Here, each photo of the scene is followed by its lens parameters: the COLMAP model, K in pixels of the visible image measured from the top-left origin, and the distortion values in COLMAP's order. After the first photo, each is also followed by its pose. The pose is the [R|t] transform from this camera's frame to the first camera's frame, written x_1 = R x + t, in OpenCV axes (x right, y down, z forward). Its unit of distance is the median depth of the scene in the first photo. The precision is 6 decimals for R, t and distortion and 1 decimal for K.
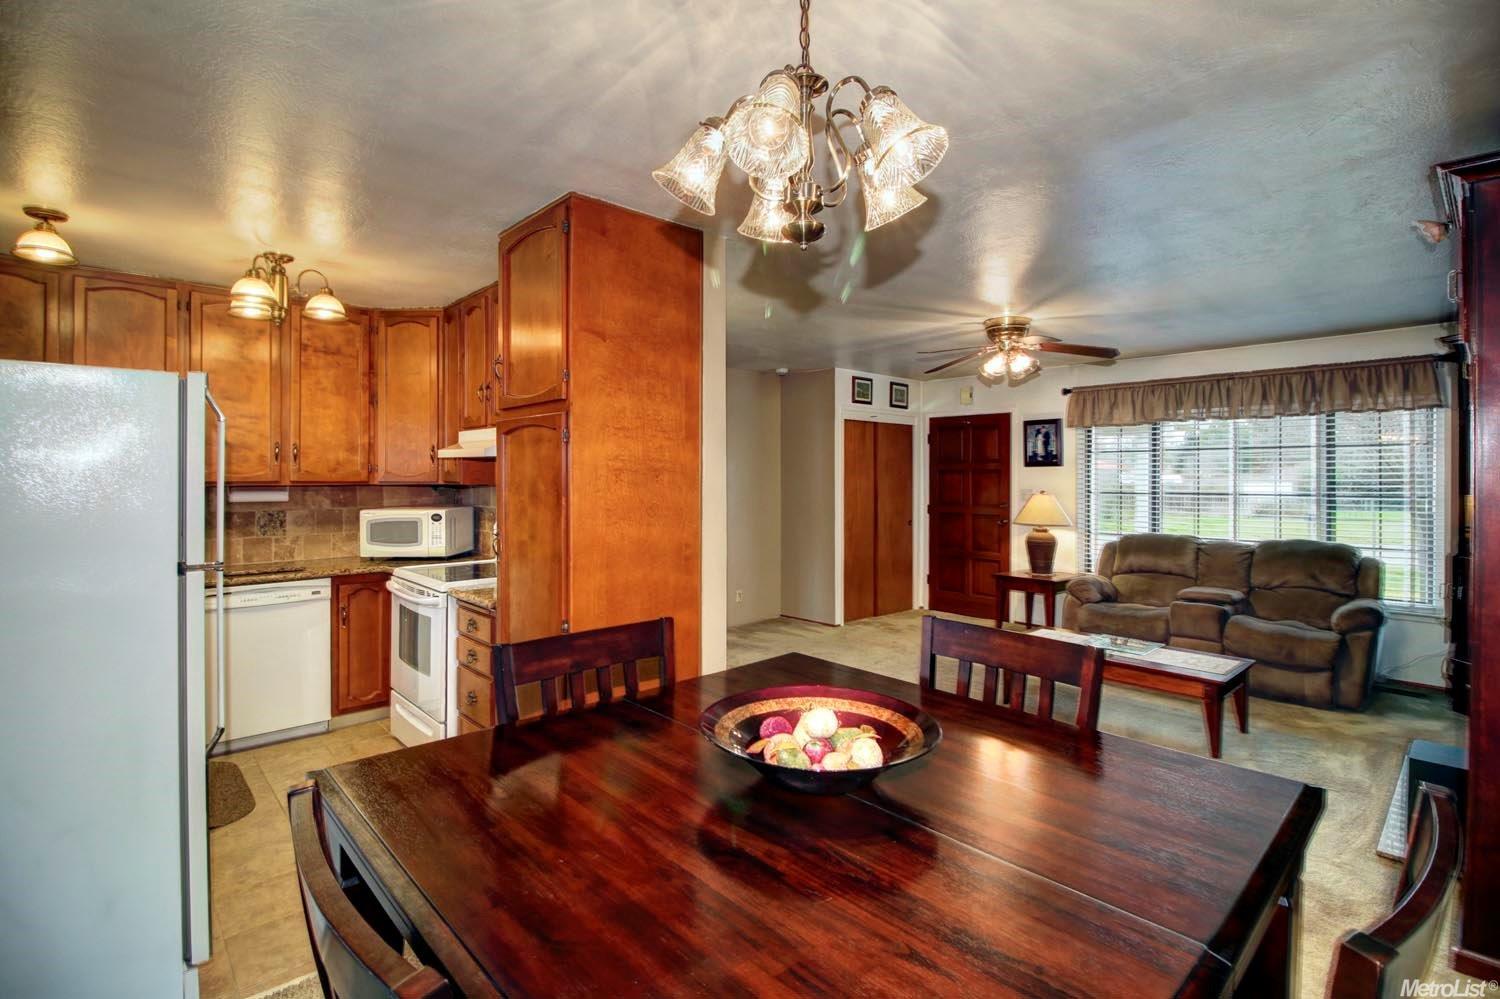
lens RADIAL K [[703.6, 0, 740.9], [0, 703.6, 479.5], [0, 0, 1]] dist [-0.000084, -0.007327]
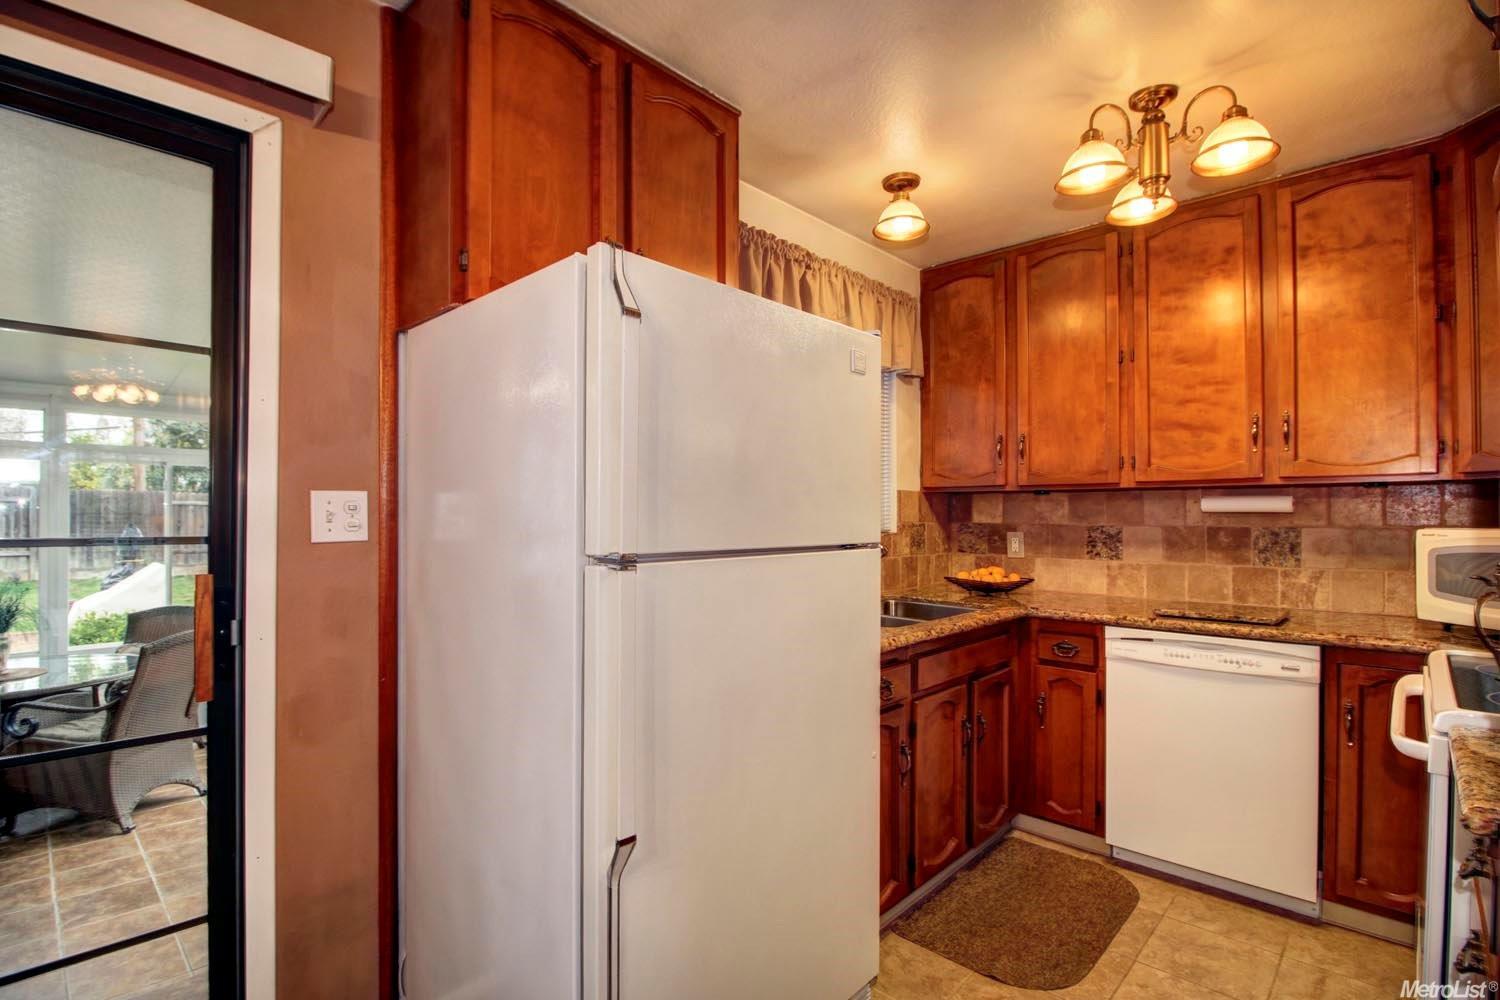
lens RADIAL K [[696.9, 0, 744.3], [0, 696.9, 508.6], [0, 0, 1]] dist [0.001271, -0.016441]
pose [[0.062949, -0.009878, -0.997968, -0.067148], [-0.005486, 0.999932, -0.010244, 0.037418], [0.998002, 0.006120, 0.062891, 0.483632]]
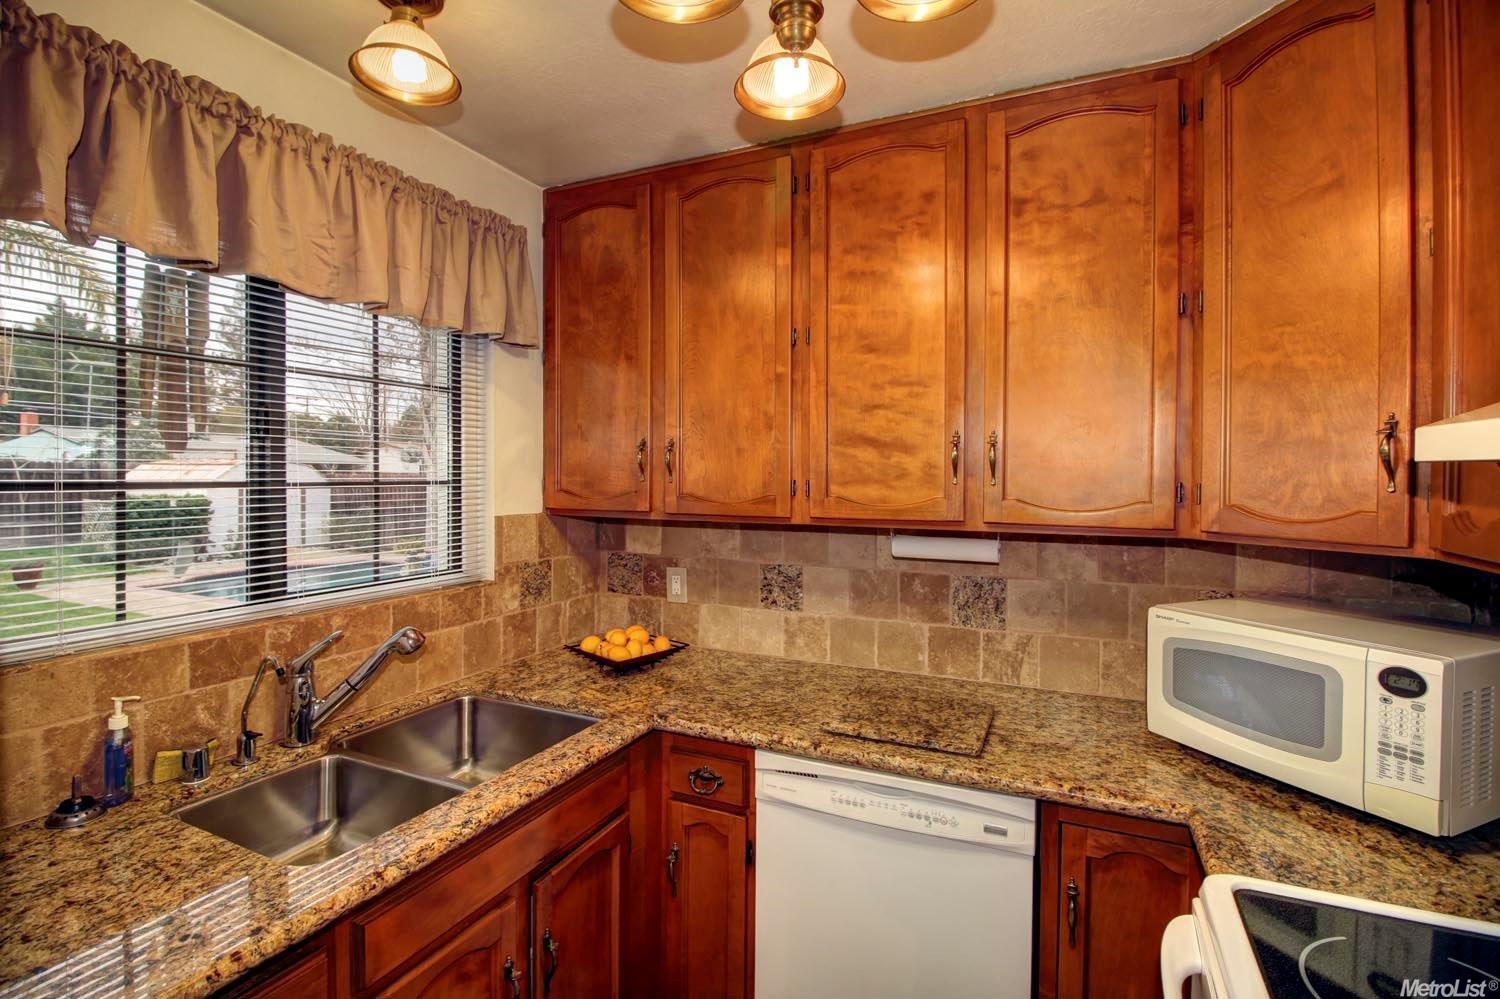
lens RADIAL K [[703.6, 0, 740.9], [0, 703.6, 479.5], [0, 0, 1]] dist [-0.000084, -0.007327]
pose [[0.382664, 0.004963, -0.923874, -0.287582], [-0.008405, 0.999963, 0.001891, -0.022705], [0.923849, 0.007041, 0.382692, 0.674090]]
